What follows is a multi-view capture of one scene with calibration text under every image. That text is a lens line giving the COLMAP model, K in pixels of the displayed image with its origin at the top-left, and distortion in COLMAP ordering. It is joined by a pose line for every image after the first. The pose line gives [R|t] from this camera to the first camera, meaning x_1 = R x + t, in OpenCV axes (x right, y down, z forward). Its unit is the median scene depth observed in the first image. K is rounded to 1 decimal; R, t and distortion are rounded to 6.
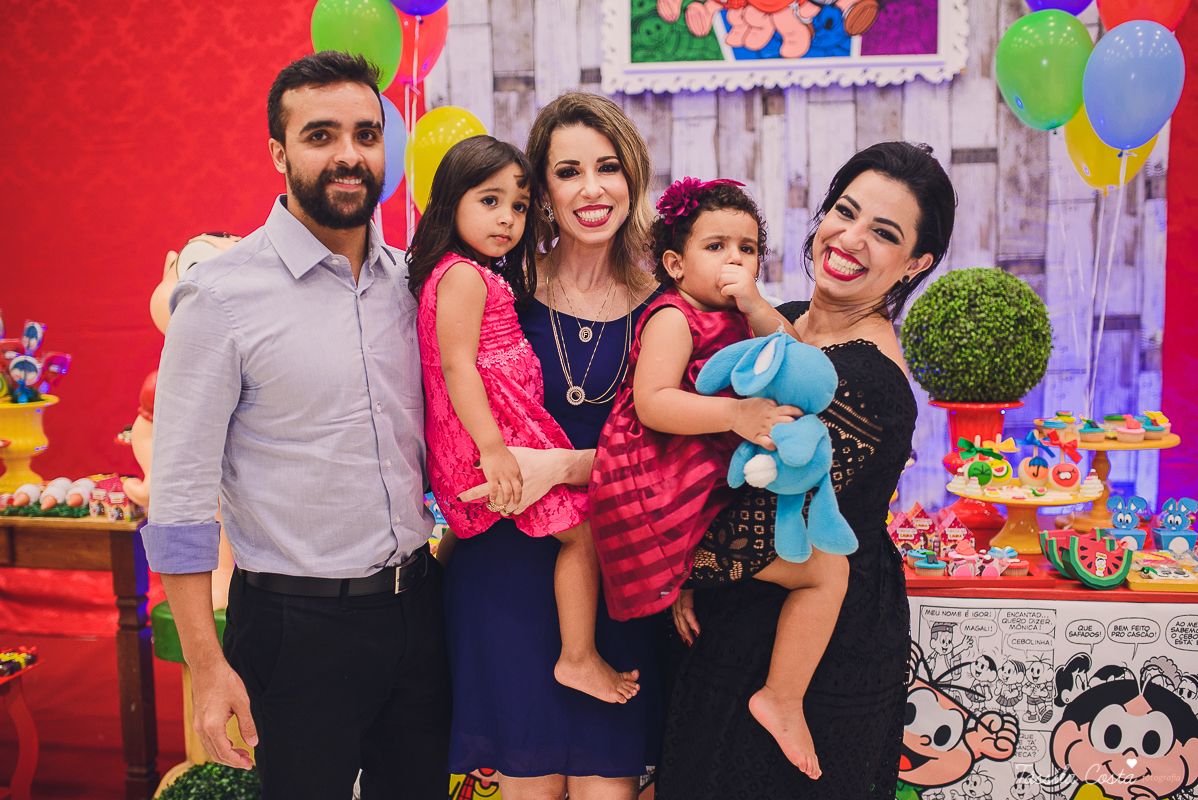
lens RADIAL K [[1214.3, 0, 599.0], [0, 1214.3, 400.0], [0, 0, 1]] dist [-0.048539, 0.045082]
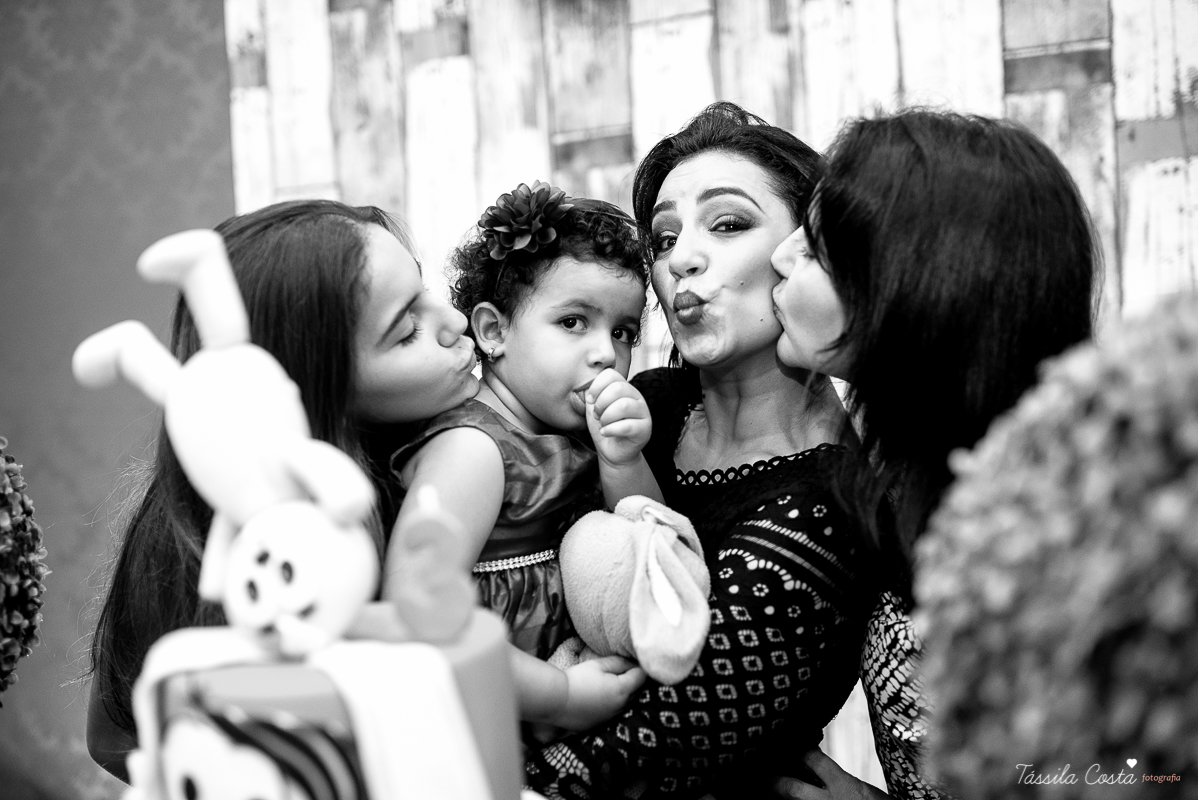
lens RADIAL K [[1153.9, 0, 599.0], [0, 1153.9, 400.0], [0, 0, 1]] dist [-0.055839, 0.076720]
pose [[0.970372, -0.016692, -0.241037, 0.169215], [0.007412, 0.999198, -0.039355, -0.057608], [0.241500, 0.036403, 0.969718, 0.556364]]
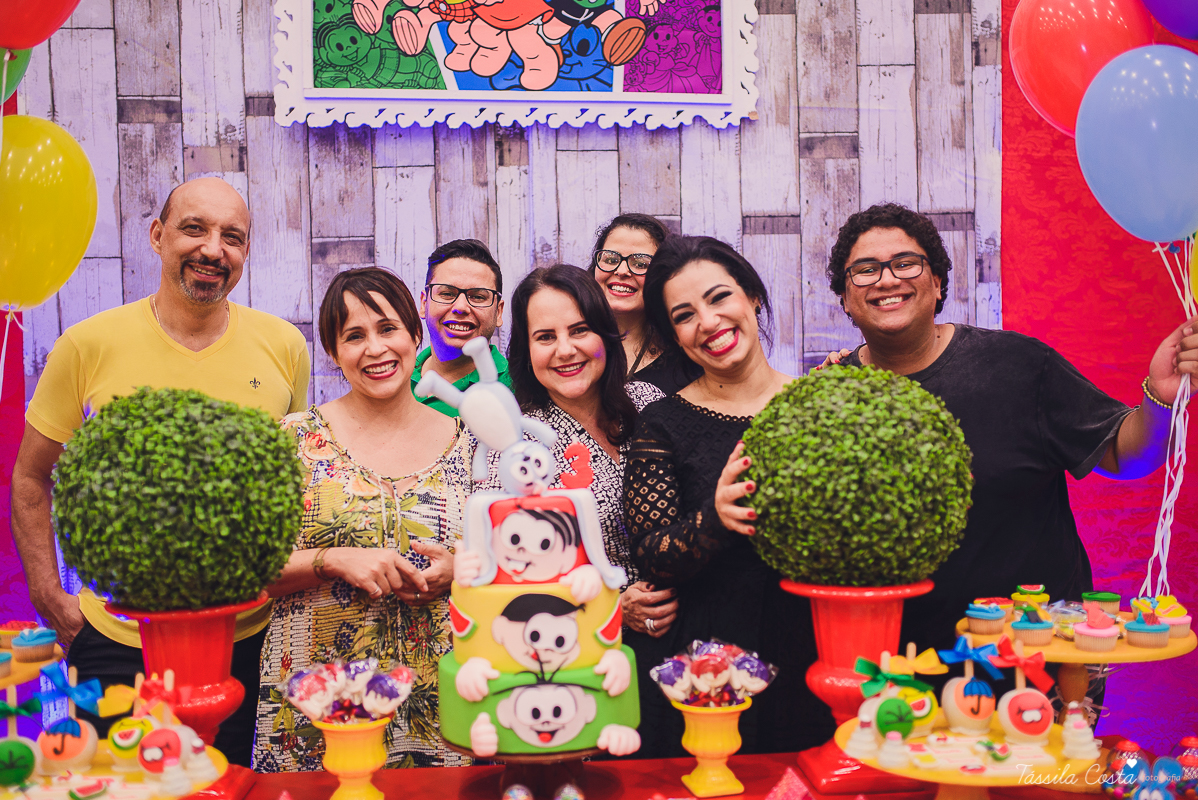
lens RADIAL K [[1214.3, 0, 599.0], [0, 1214.3, 400.0], [0, 0, 1]] dist [-0.048539, 0.045082]
pose [[0.974759, -0.007117, 0.223148, 0.029944], [0.025404, 0.996536, -0.079189, -0.031297], [-0.221811, 0.082859, 0.971563, 0.283424]]
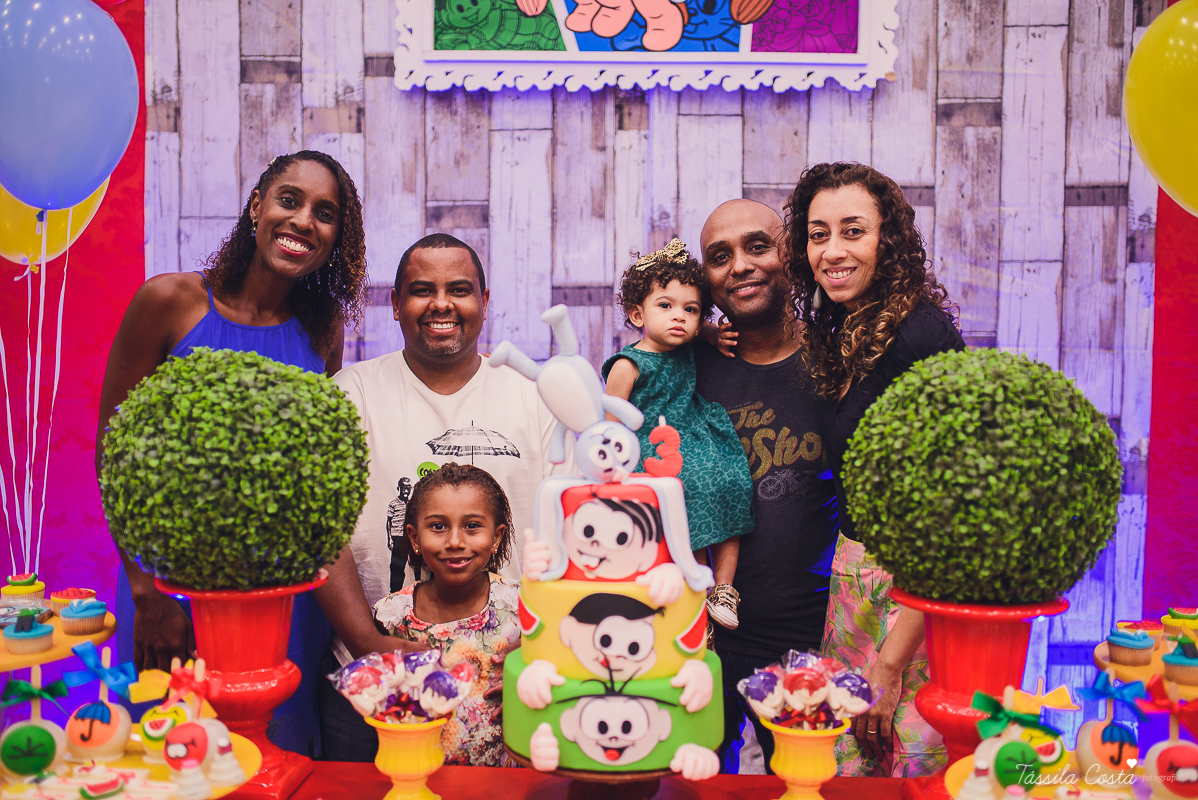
lens RADIAL K [[1153.9, 0, 599.0], [0, 1153.9, 400.0], [0, 0, 1]] dist [-0.055839, 0.076720]
pose [[0.993983, 0.022784, 0.107135, 0.057069], [-0.017091, 0.998408, -0.053756, -0.038209], [-0.108189, 0.051602, 0.992790, 0.340522]]
